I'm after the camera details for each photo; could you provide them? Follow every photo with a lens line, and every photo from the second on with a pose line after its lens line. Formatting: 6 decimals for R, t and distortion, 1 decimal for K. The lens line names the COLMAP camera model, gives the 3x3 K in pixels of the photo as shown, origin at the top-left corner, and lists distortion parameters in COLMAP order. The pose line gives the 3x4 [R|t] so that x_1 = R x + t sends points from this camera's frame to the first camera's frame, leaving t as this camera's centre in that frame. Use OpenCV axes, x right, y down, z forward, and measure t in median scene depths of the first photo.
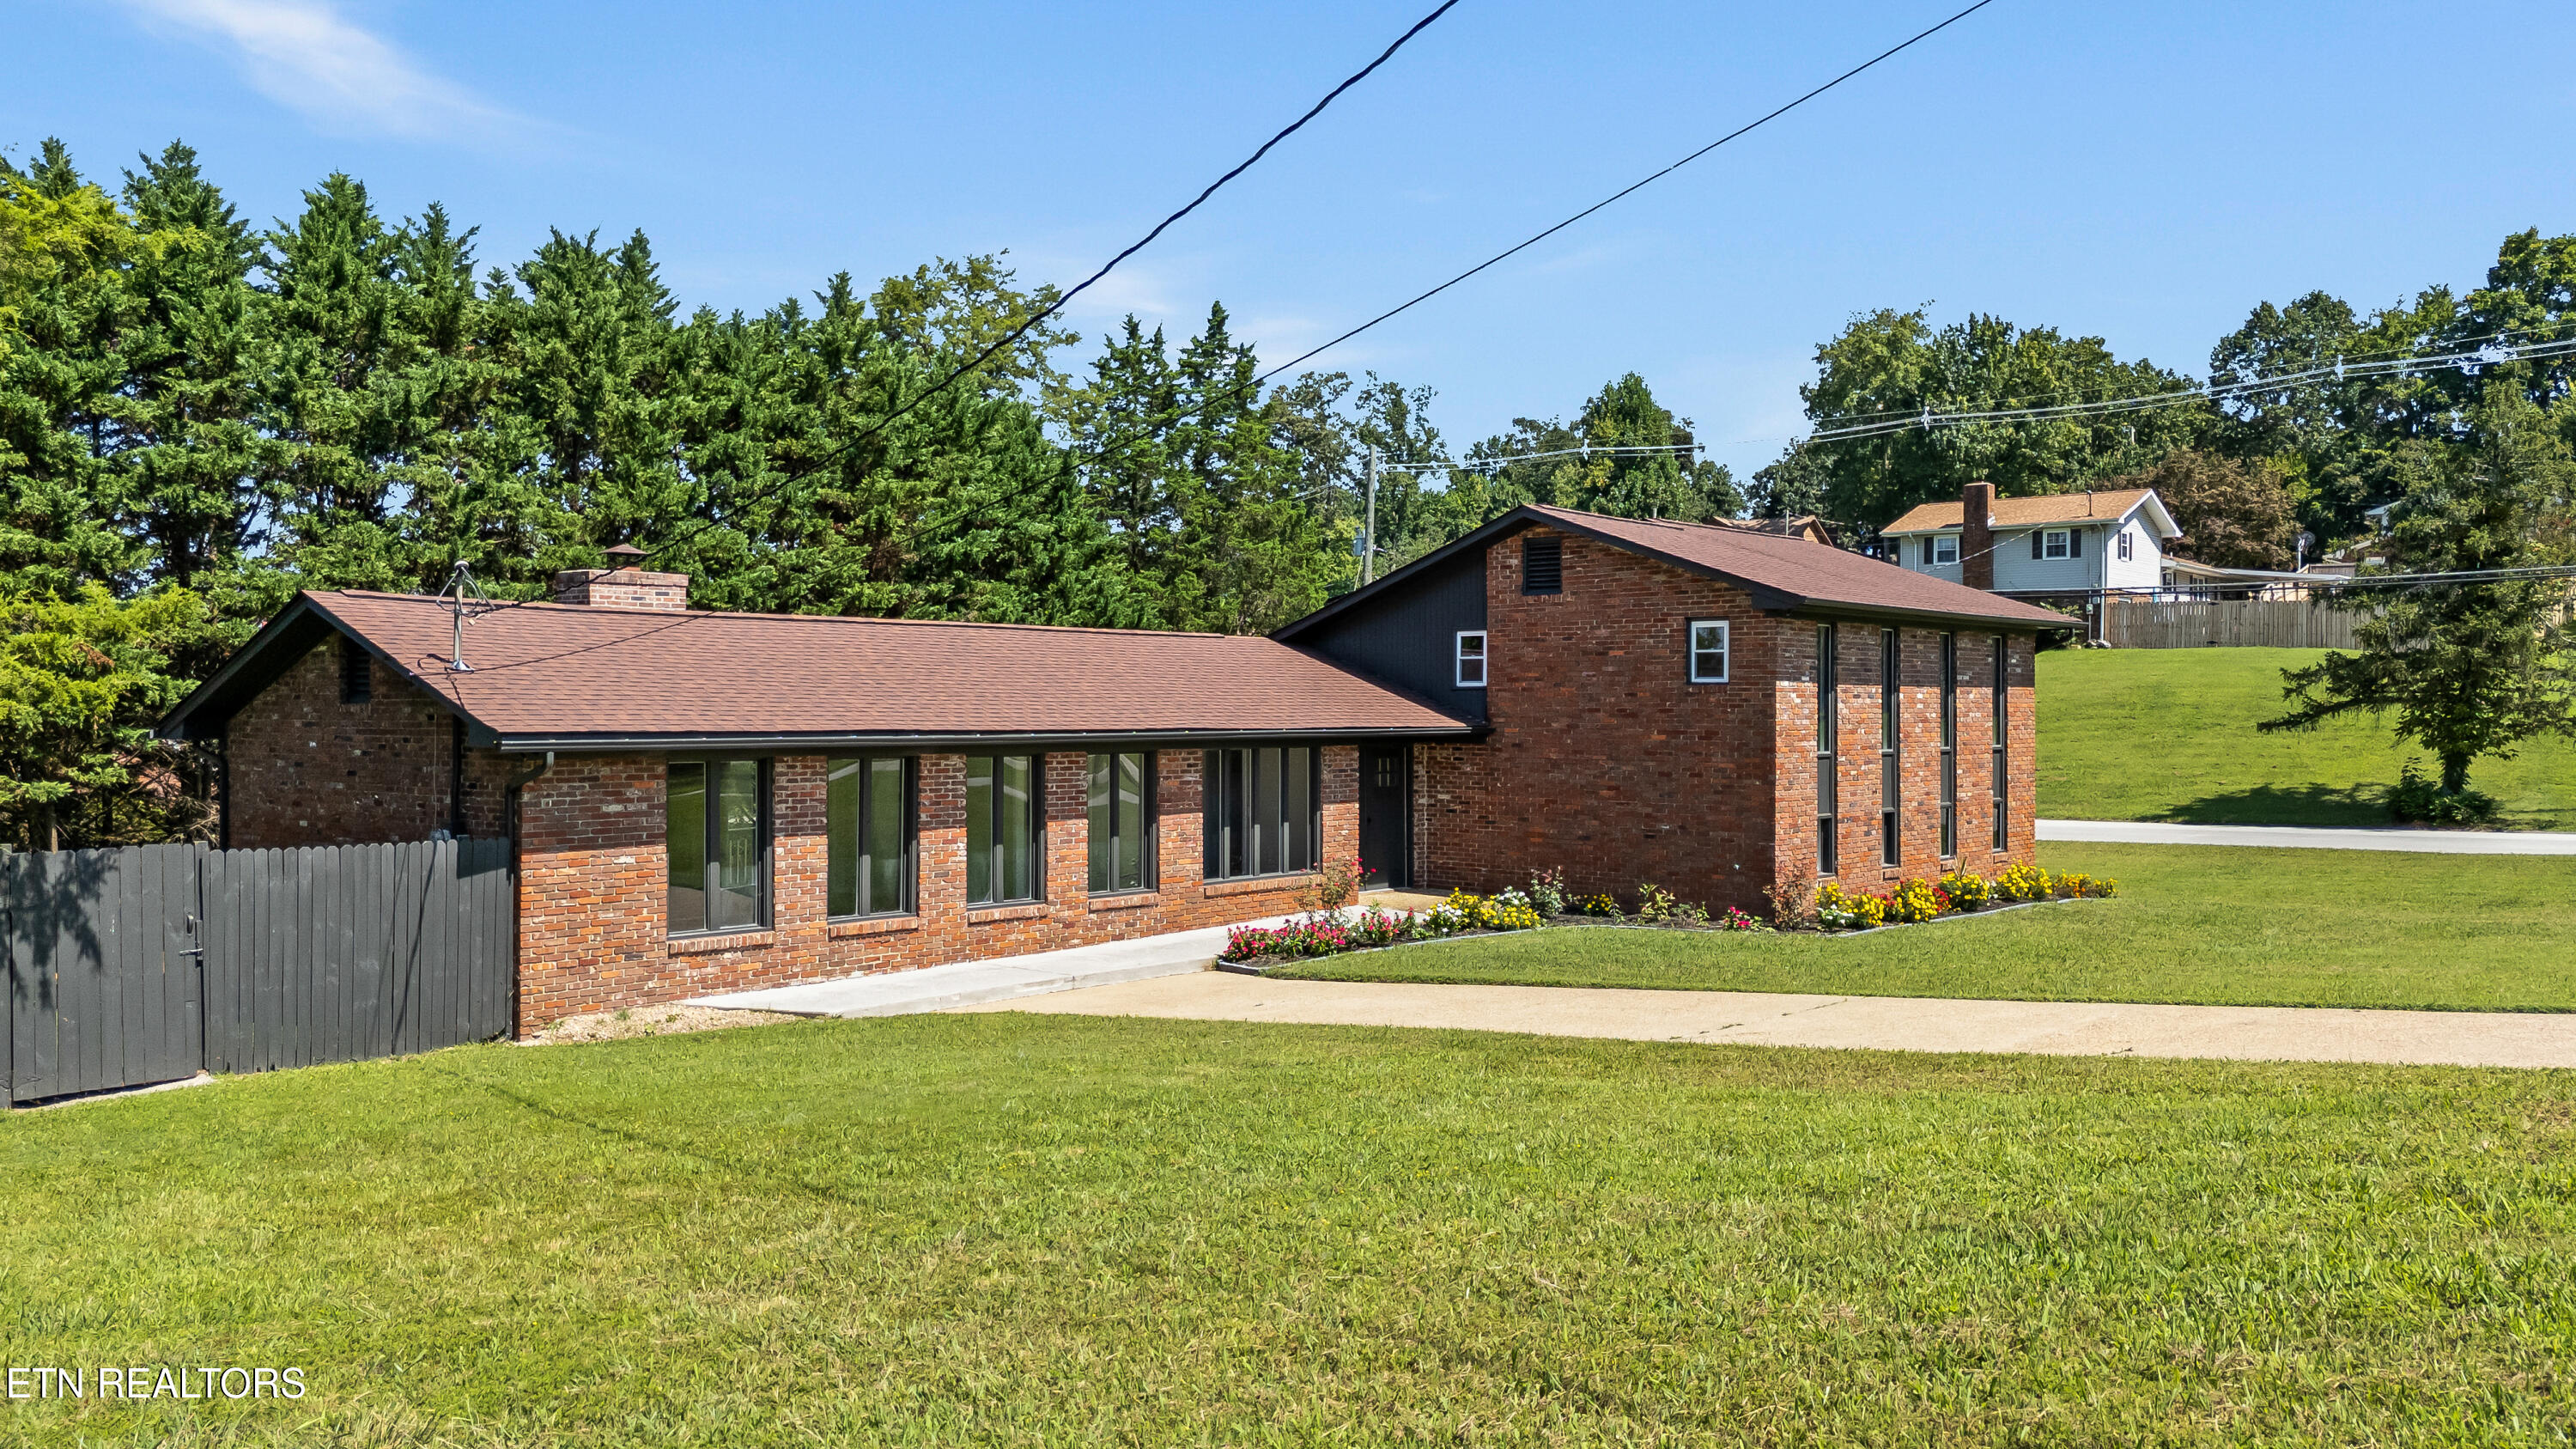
lens RADIAL K [[1959.2, 0, 1288.0], [0, 1959.2, 724.5], [0, 0, 1]] dist [0.107220, -0.148190]
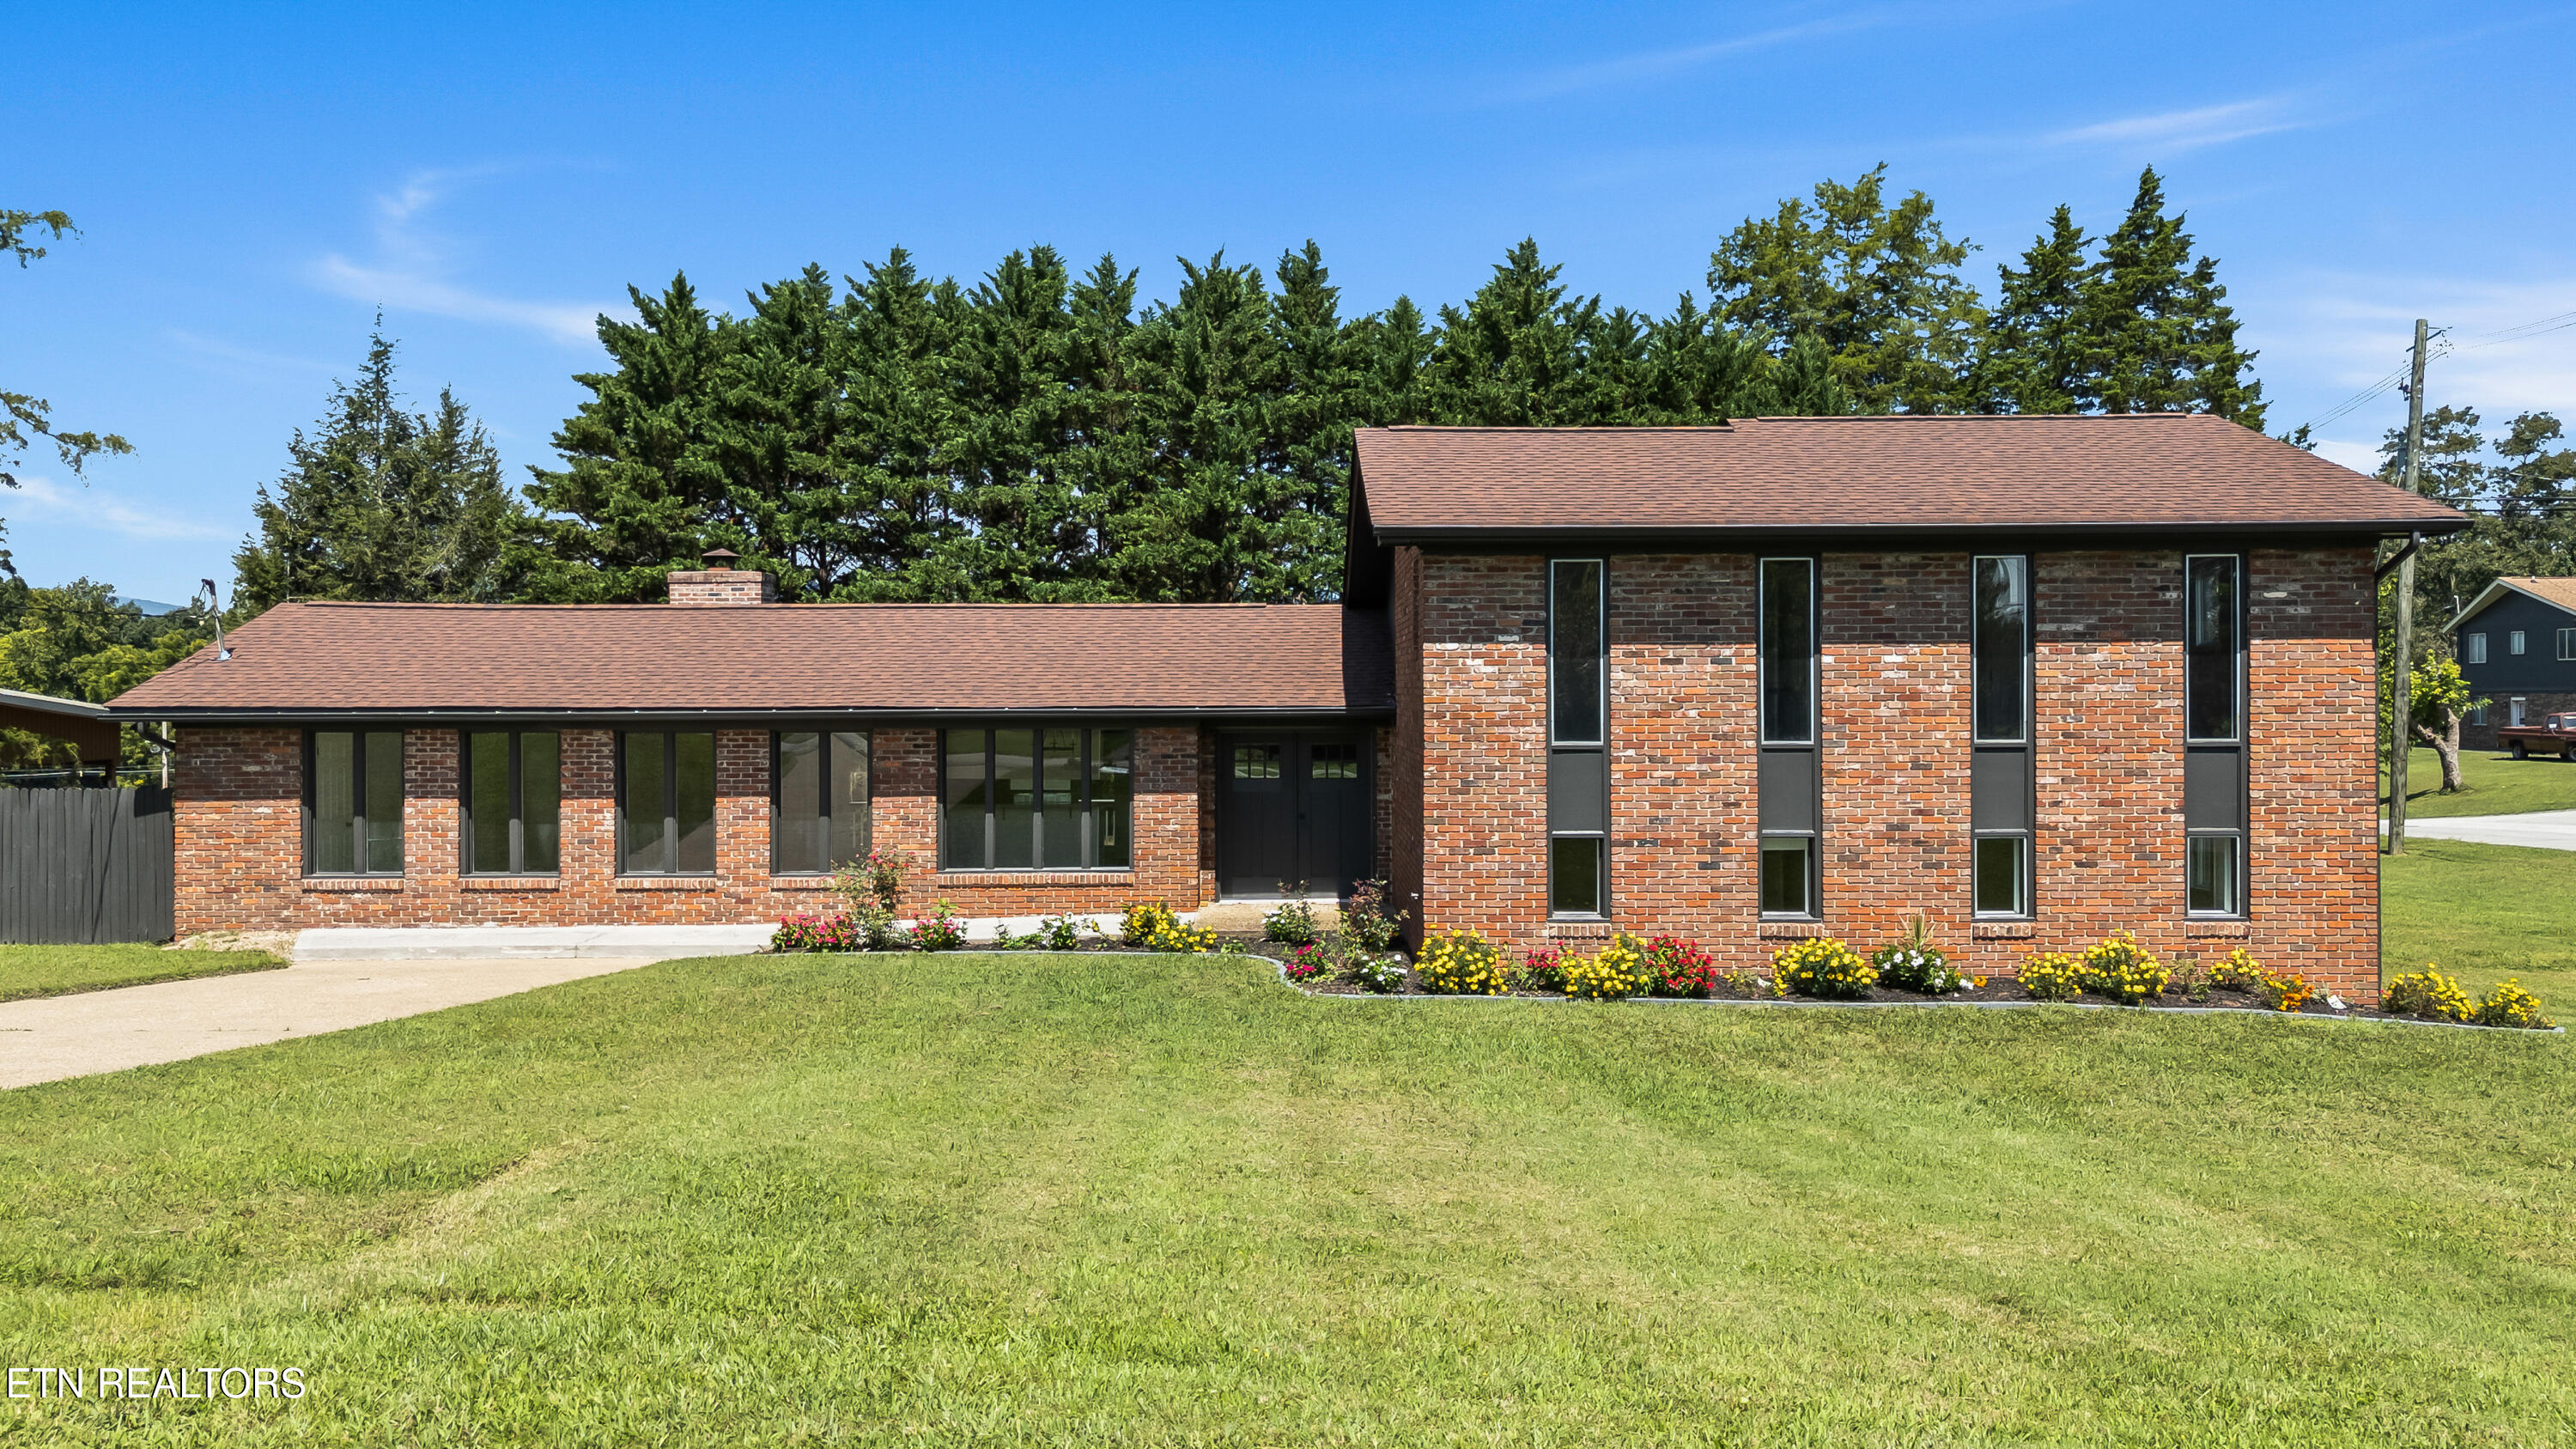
lens RADIAL K [[1959.2, 0, 1288.0], [0, 1959.2, 724.5], [0, 0, 1]] dist [0.107220, -0.148190]
pose [[0.658846, 0.007661, -0.752239, 0.912250], [-0.002830, 0.999966, 0.007705, 0.002938], [0.752273, -0.002947, 0.658845, 0.587141]]
